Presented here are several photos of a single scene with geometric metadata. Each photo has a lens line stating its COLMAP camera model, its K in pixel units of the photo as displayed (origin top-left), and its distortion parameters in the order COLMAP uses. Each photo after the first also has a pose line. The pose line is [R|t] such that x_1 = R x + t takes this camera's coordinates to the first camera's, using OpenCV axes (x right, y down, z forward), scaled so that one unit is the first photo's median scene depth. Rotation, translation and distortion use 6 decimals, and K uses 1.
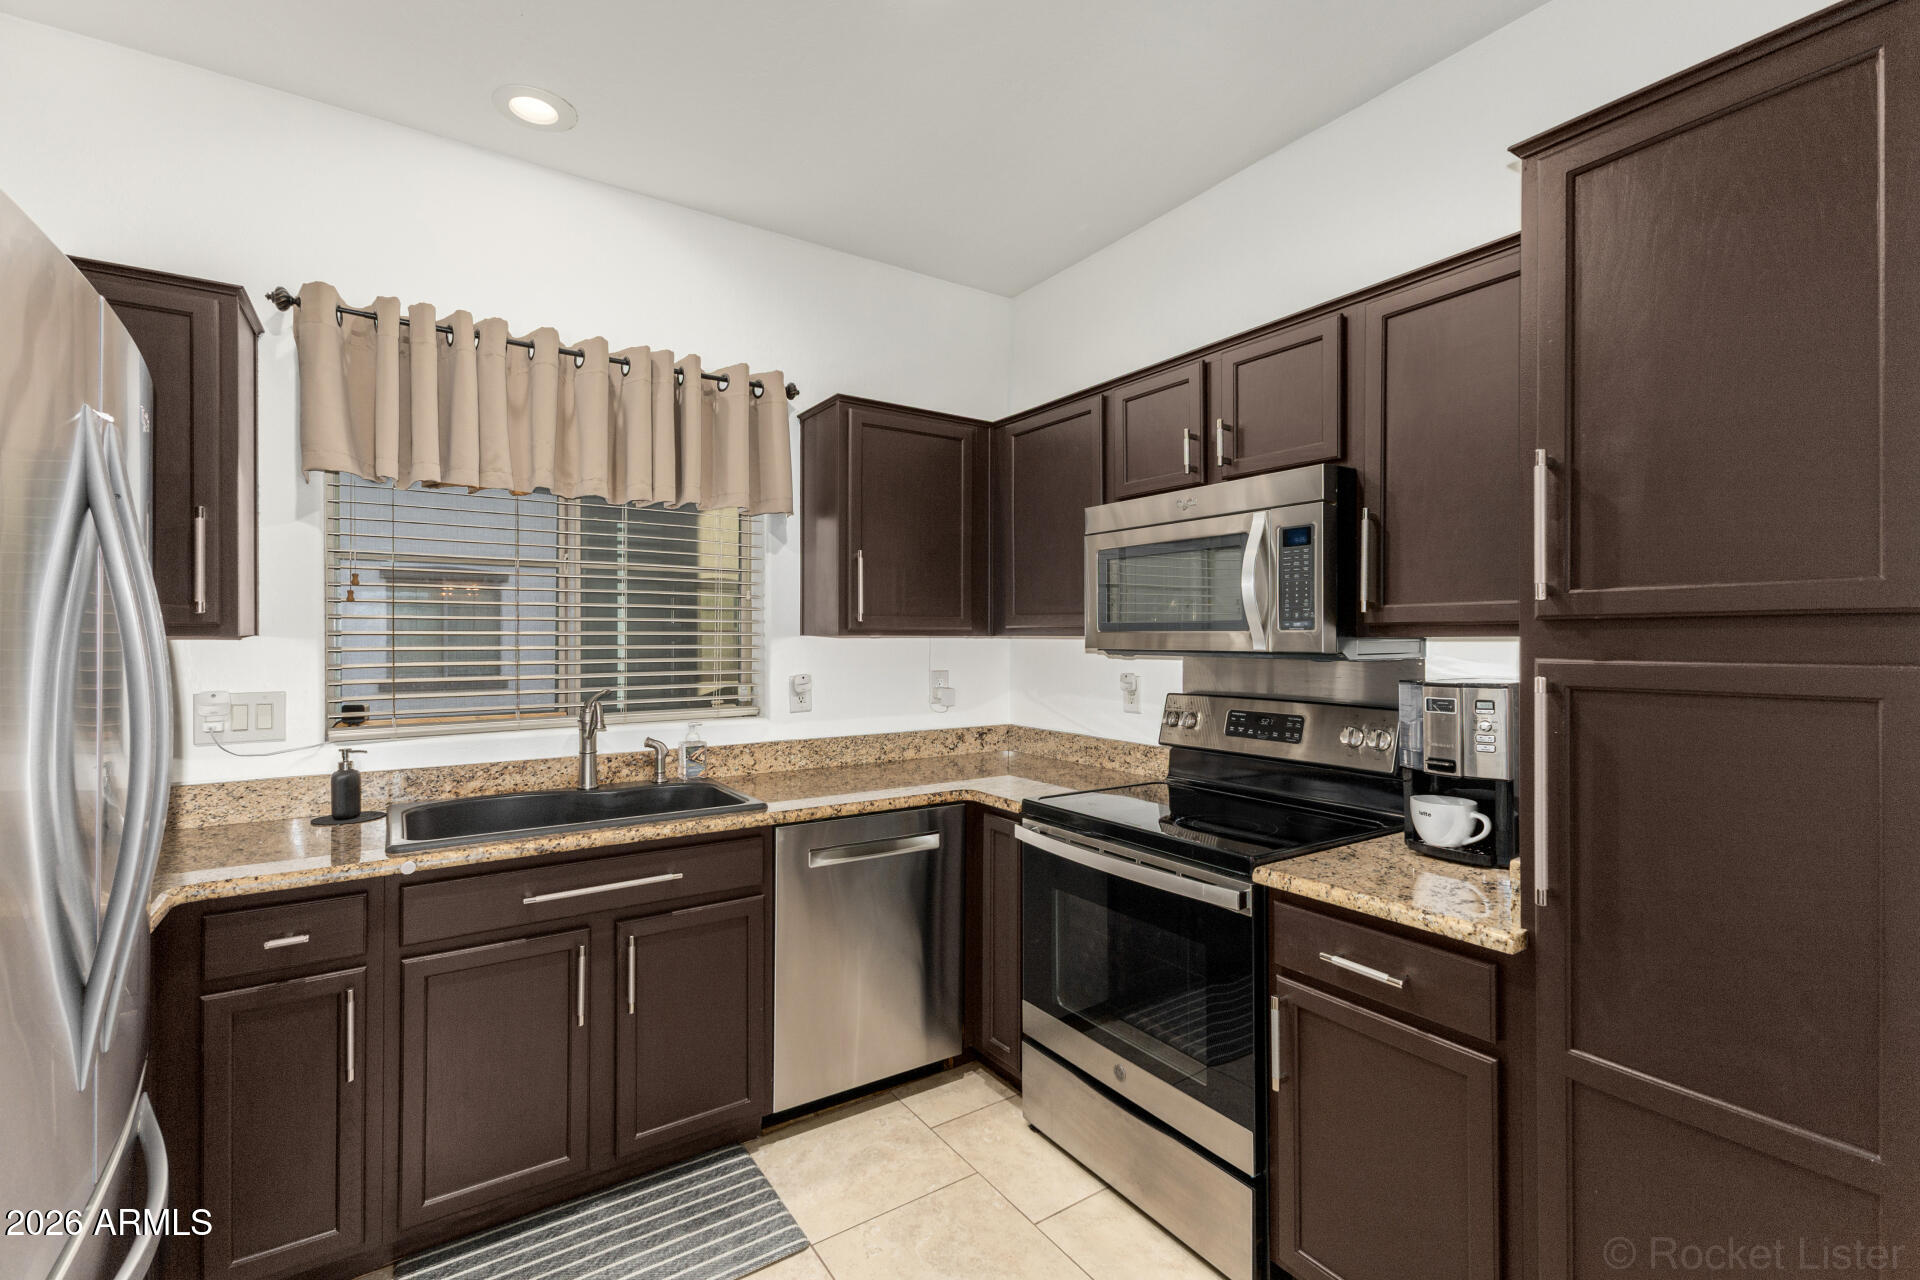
lens RADIAL K [[828.6, 0, 964.7], [0, 828.6, 637.7], [0, 0, 1]] dist [0.007283, -0.002470]
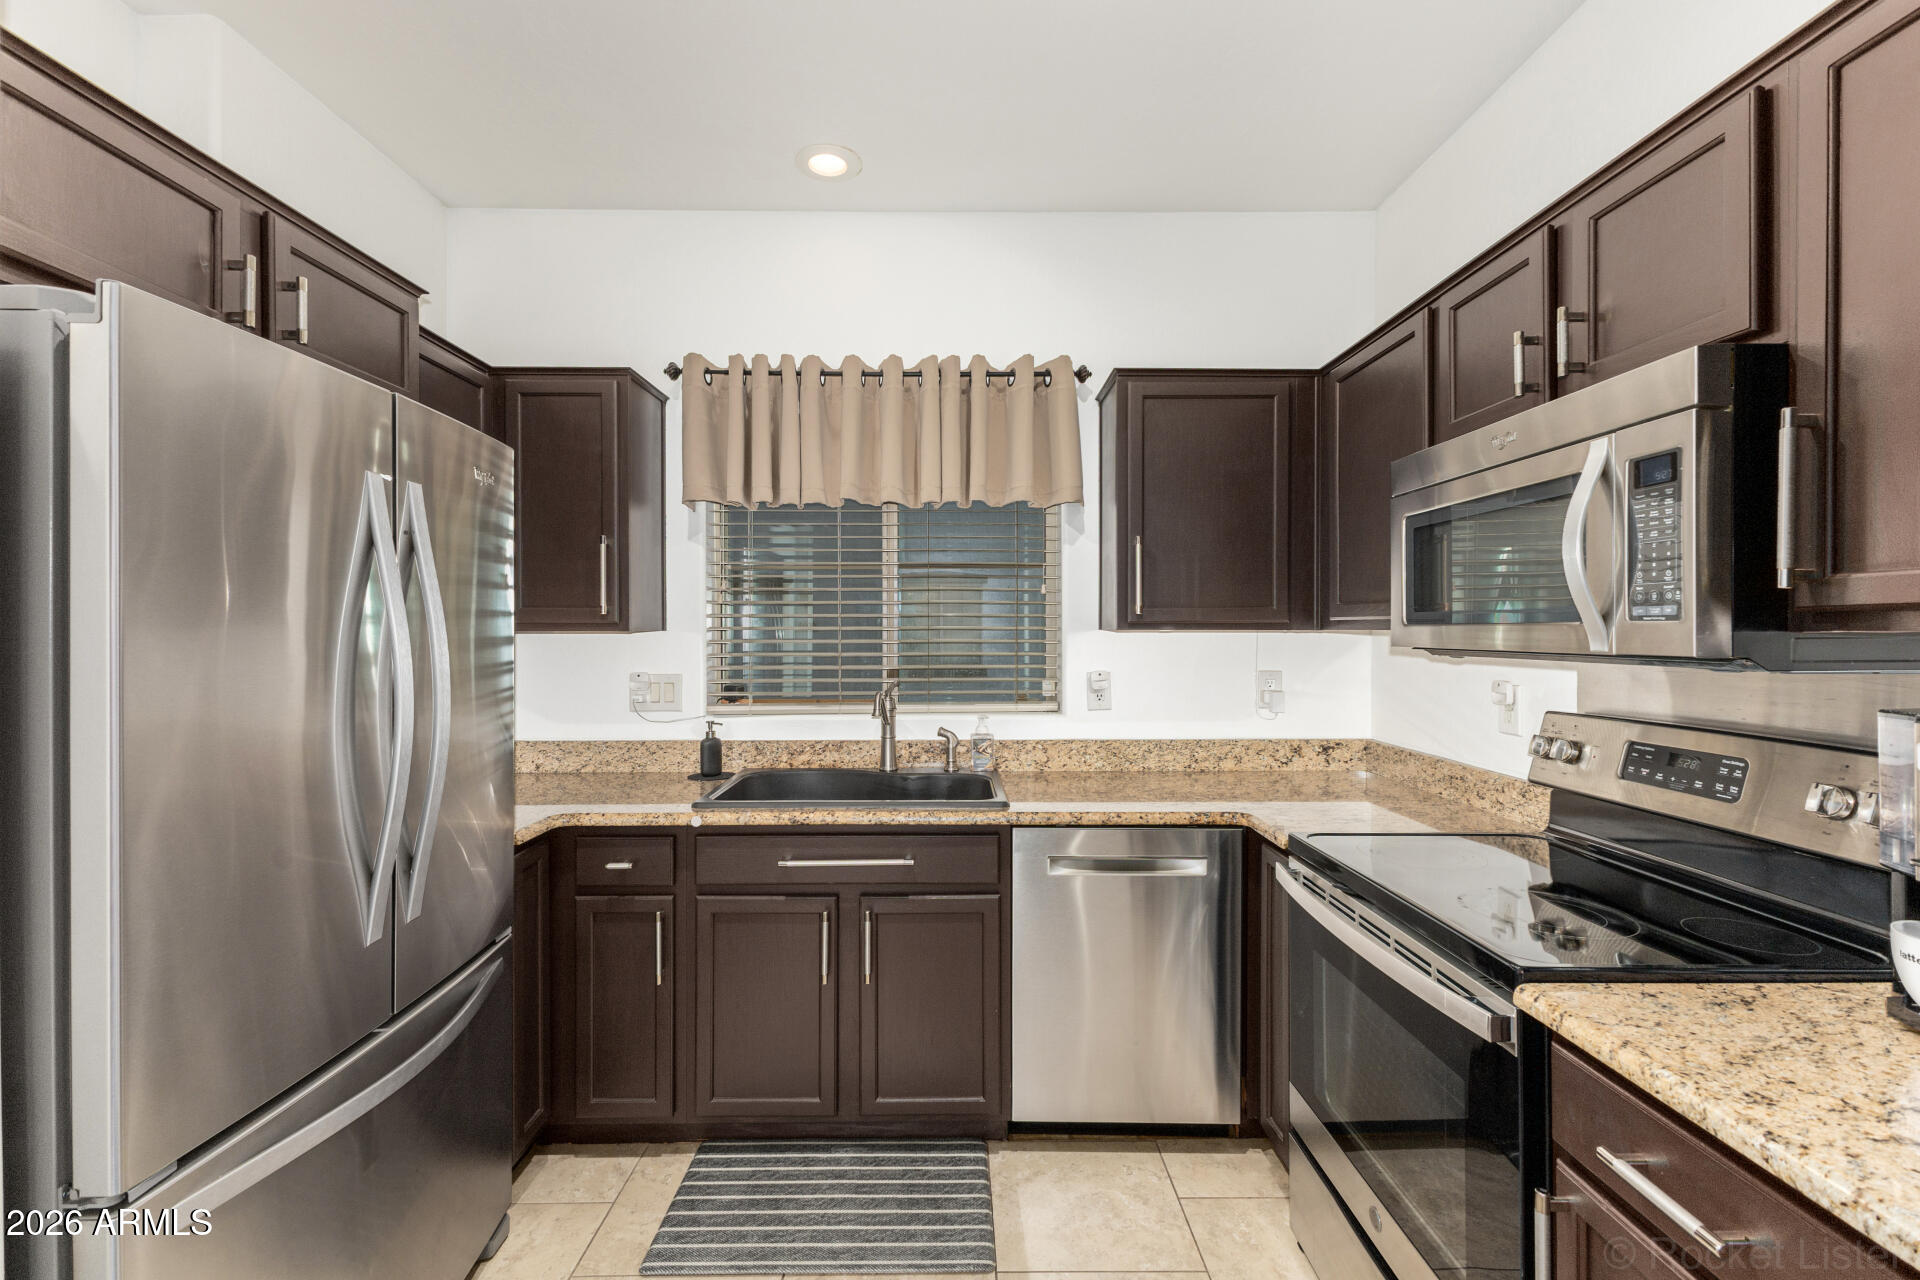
lens RADIAL K [[828.6, 0, 961.2], [0, 828.6, 636.5], [0, 0, 1]] dist [0.007283, -0.002470]
pose [[0.835383, 0.002713, -0.549661, 0.259257], [-0.000282, 0.999990, 0.004507, 0.000467], [0.549668, -0.003610, 0.835375, 0.159999]]
